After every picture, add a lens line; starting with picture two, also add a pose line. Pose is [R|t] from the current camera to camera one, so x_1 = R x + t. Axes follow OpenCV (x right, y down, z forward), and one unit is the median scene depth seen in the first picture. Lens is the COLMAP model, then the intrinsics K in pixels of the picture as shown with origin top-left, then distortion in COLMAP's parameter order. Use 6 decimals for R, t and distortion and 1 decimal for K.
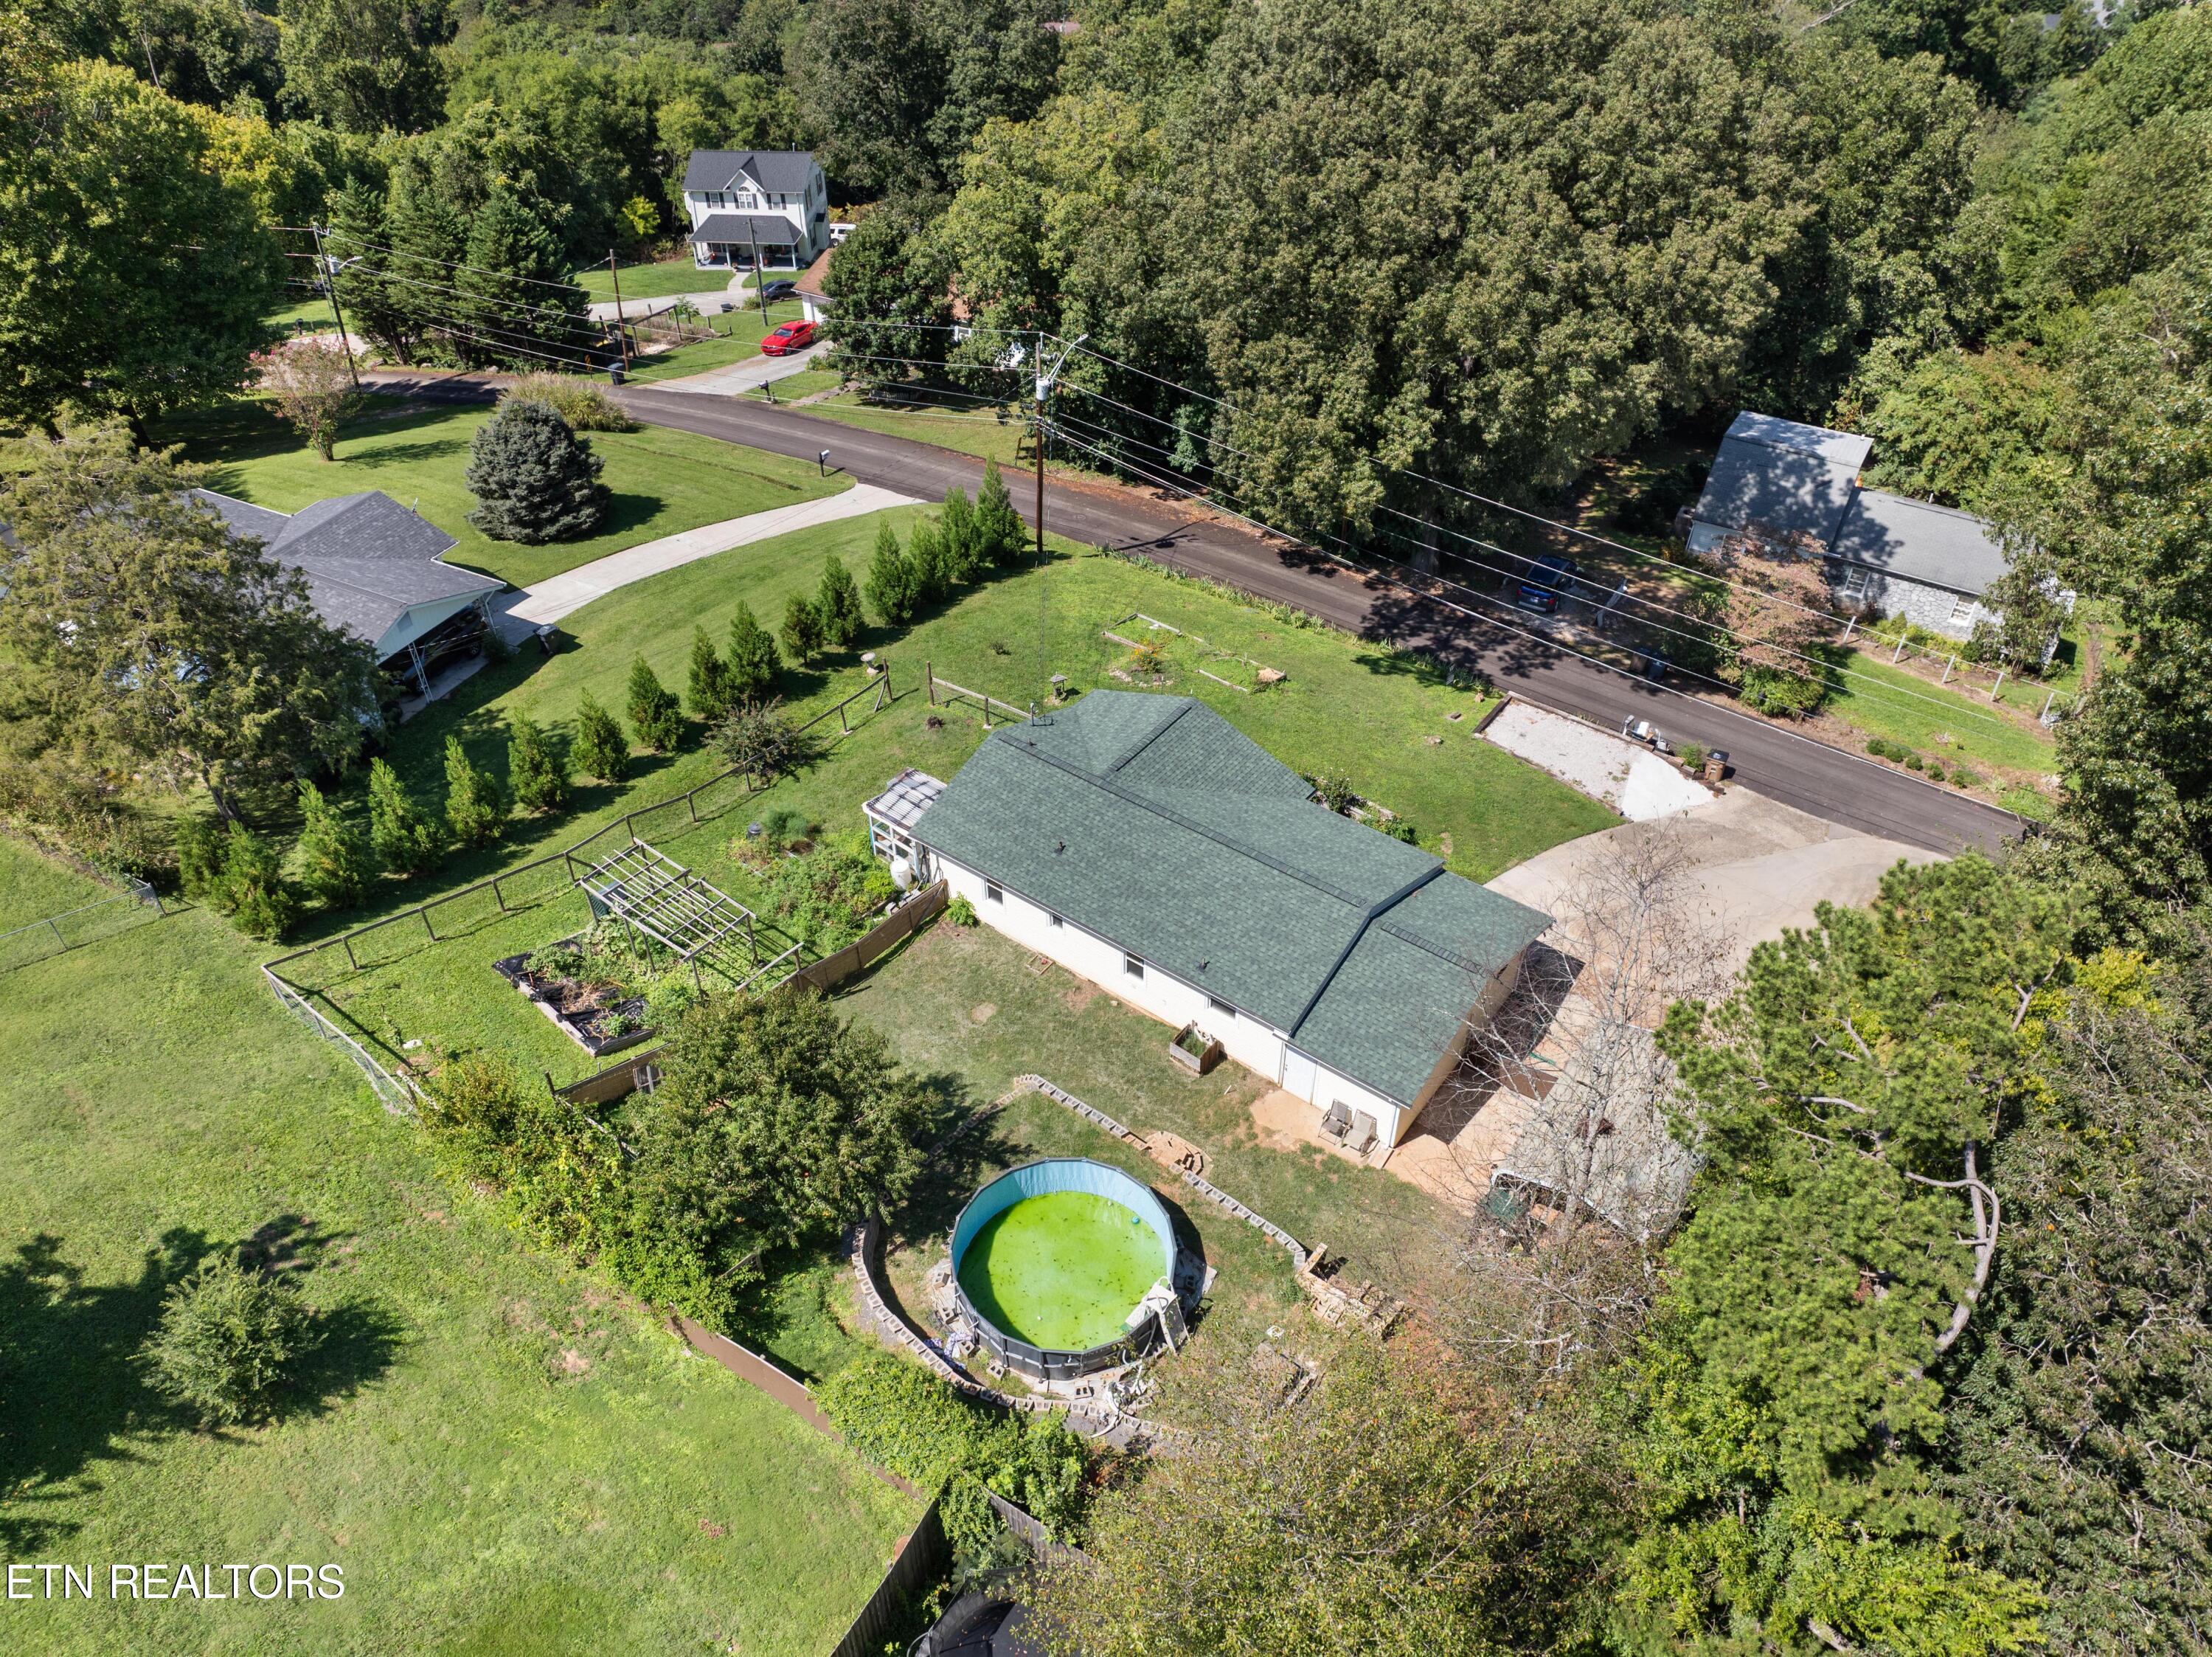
lens RADIAL K [[1555.4, 0, 1112.8], [0, 1555.4, 833.2], [0, 0, 1]] dist [-0.034389, -0.002867]
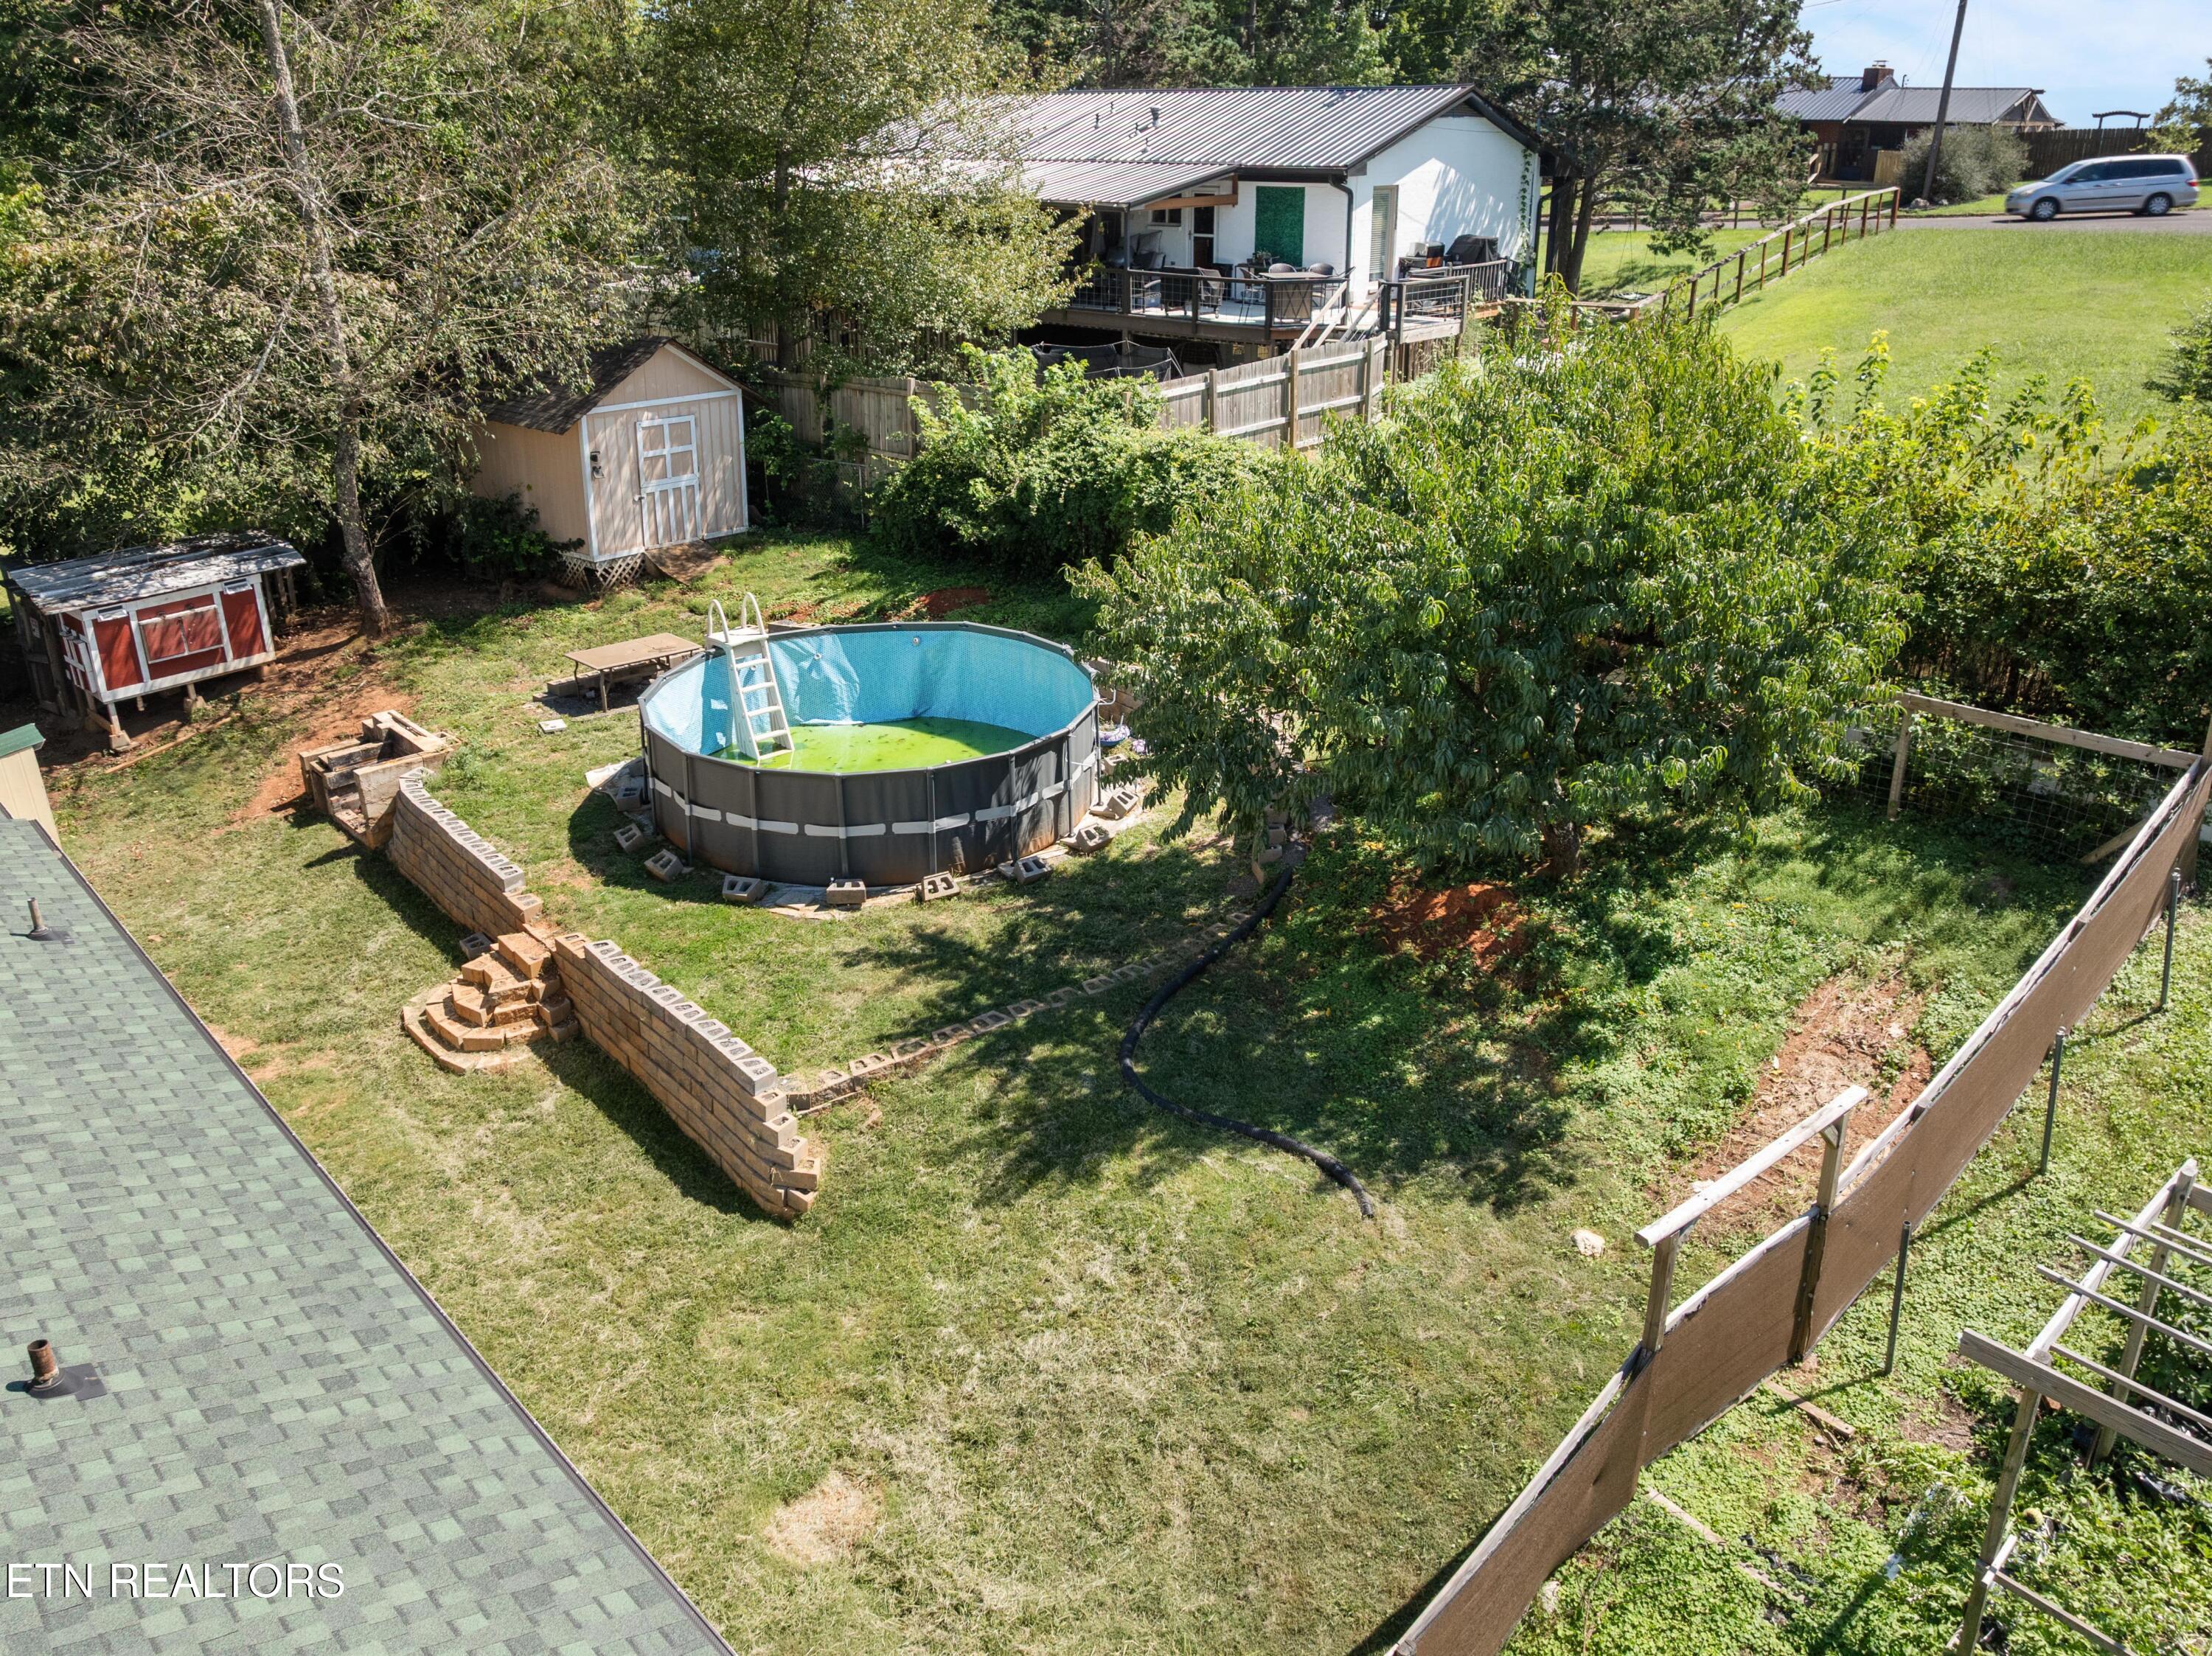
lens RADIAL K [[1695.1, 0, 1097.7], [0, 1695.1, 767.3], [0, 0, 1]] dist [-0.038228, -0.006192]
pose [[-0.983458, -0.057898, 0.171632, -0.135642], [0.123647, 0.477845, 0.869699, -0.125587], [-0.132367, 0.876534, -0.462782, 0.868633]]
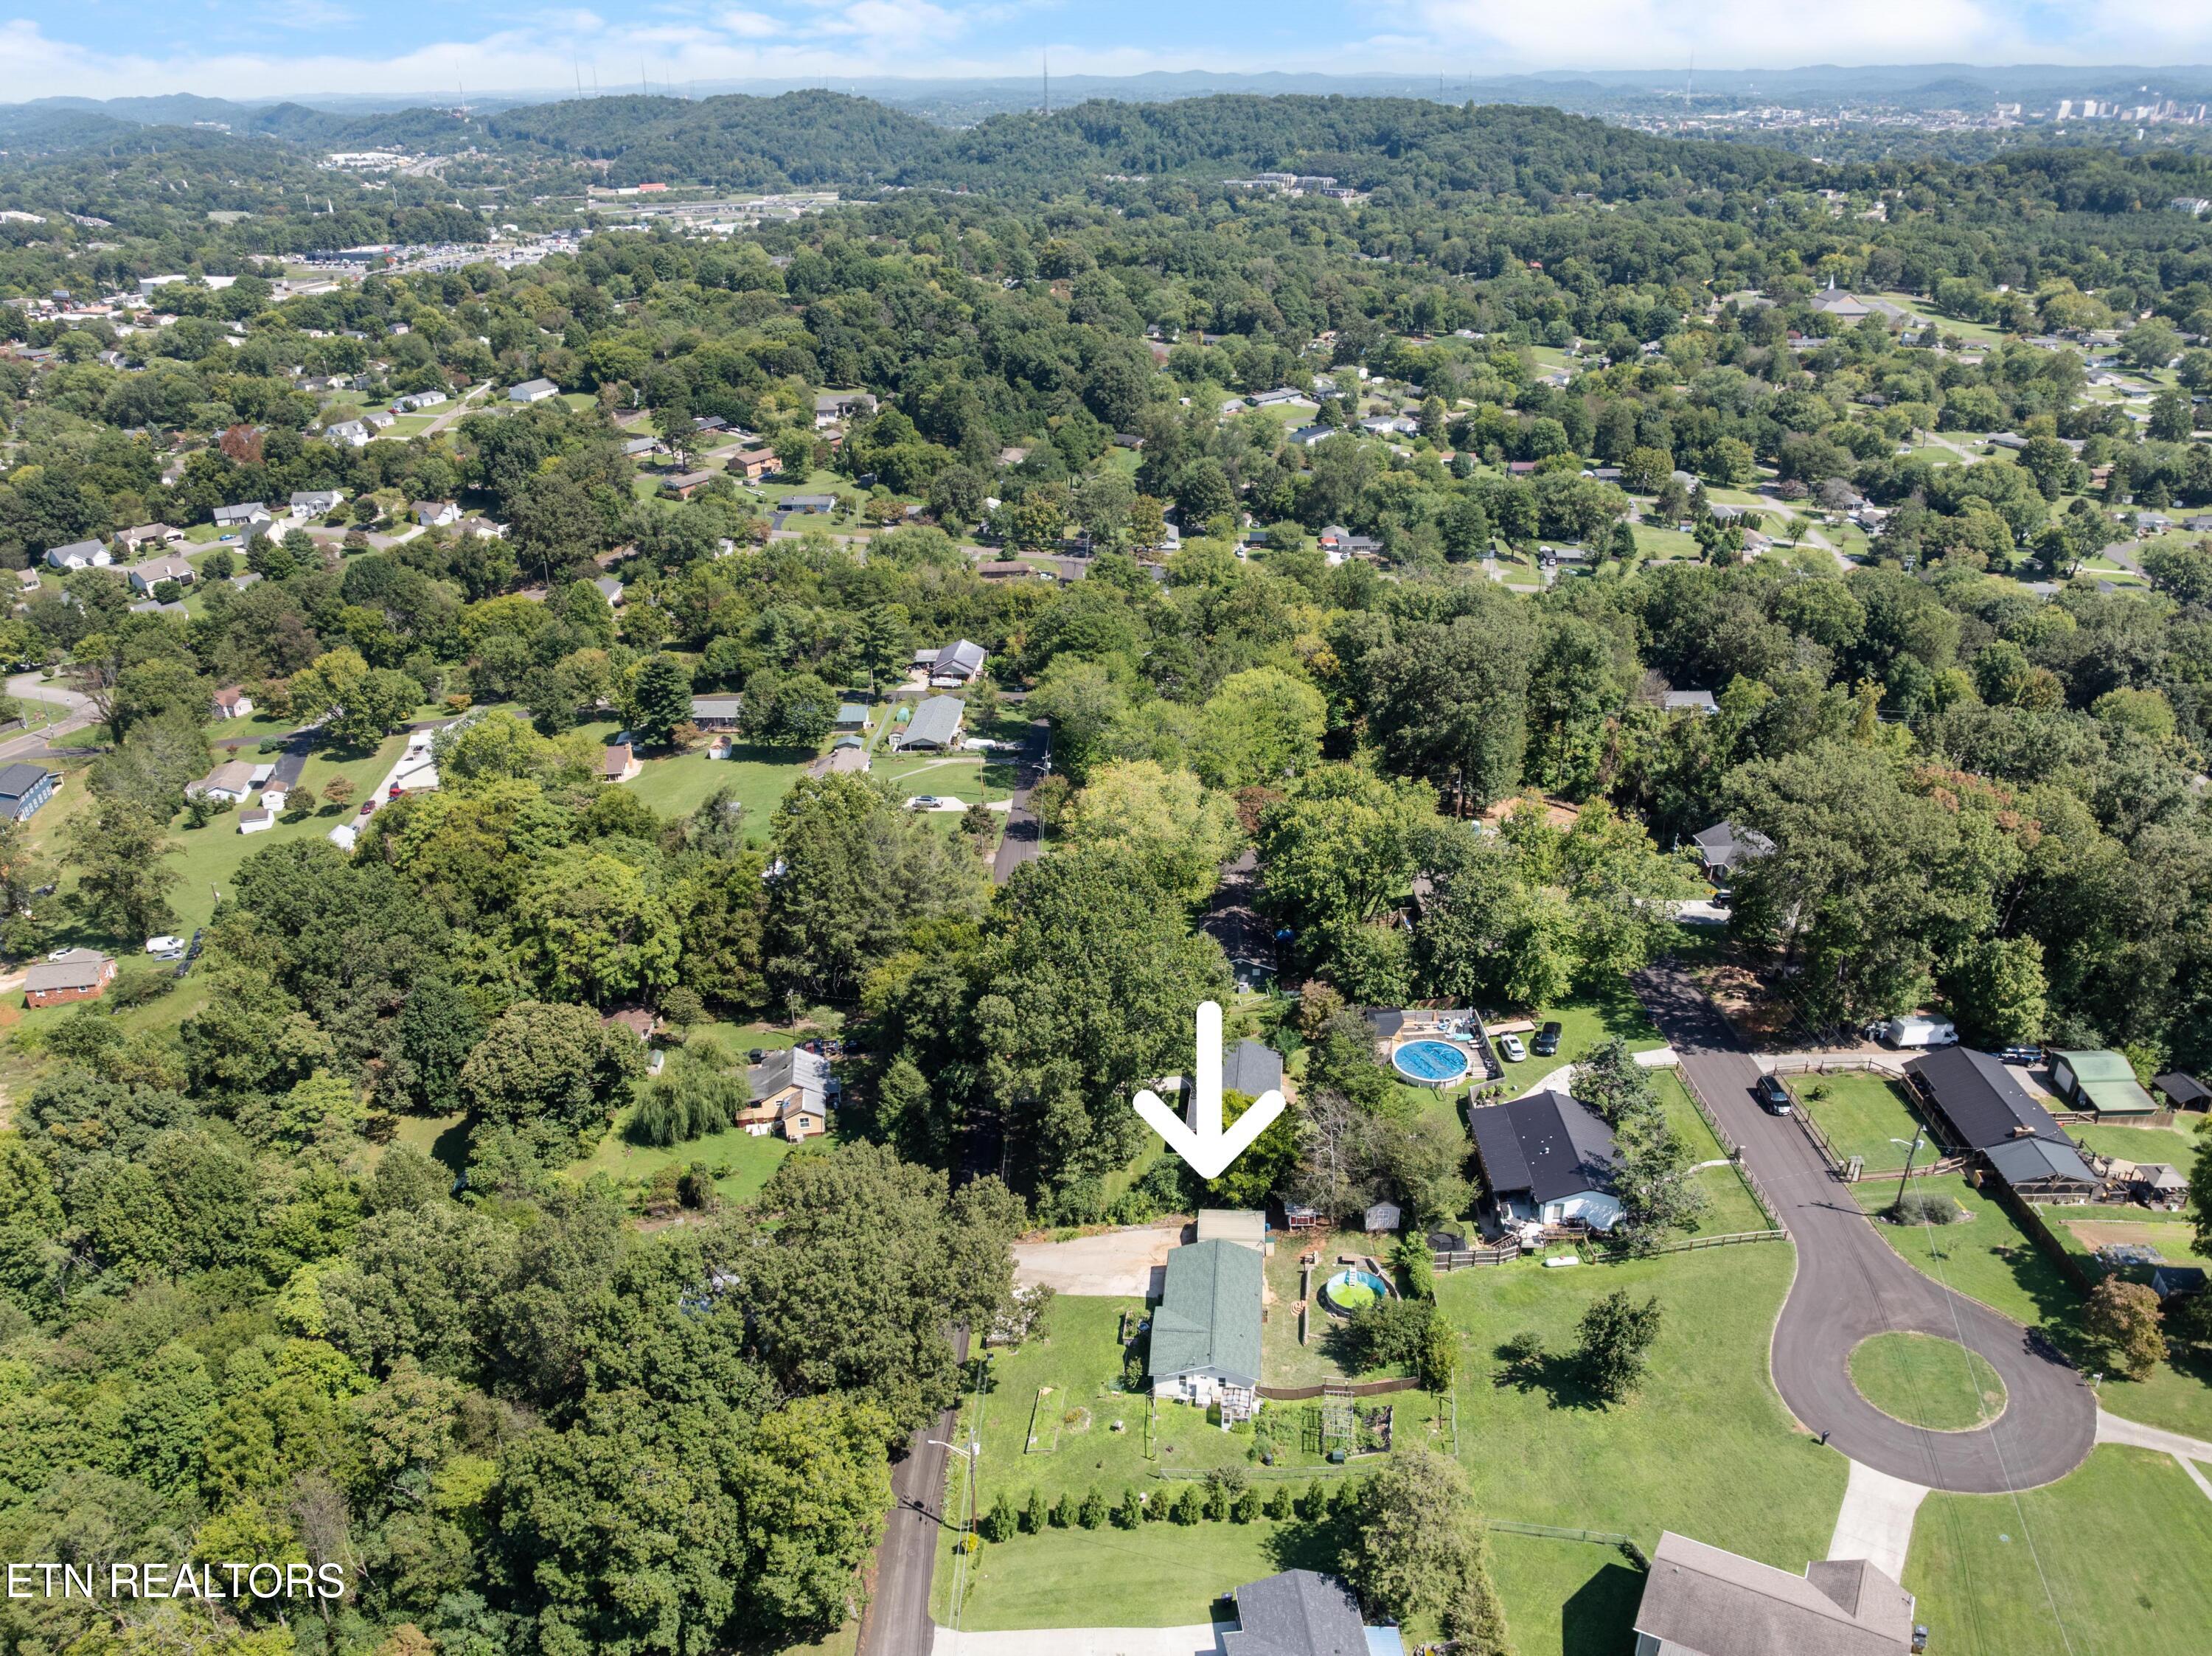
lens RADIAL K [[1661.8, 0, 1110.6], [0, 1661.8, 894.6], [0, 0, 1]] dist [-0.045411, -0.001103]
pose [[-0.524367, -0.372502, 0.765690, -1.717529], [0.566890, 0.518256, 0.640349, -2.216290], [-0.635355, 0.769840, -0.060588, 0.606293]]
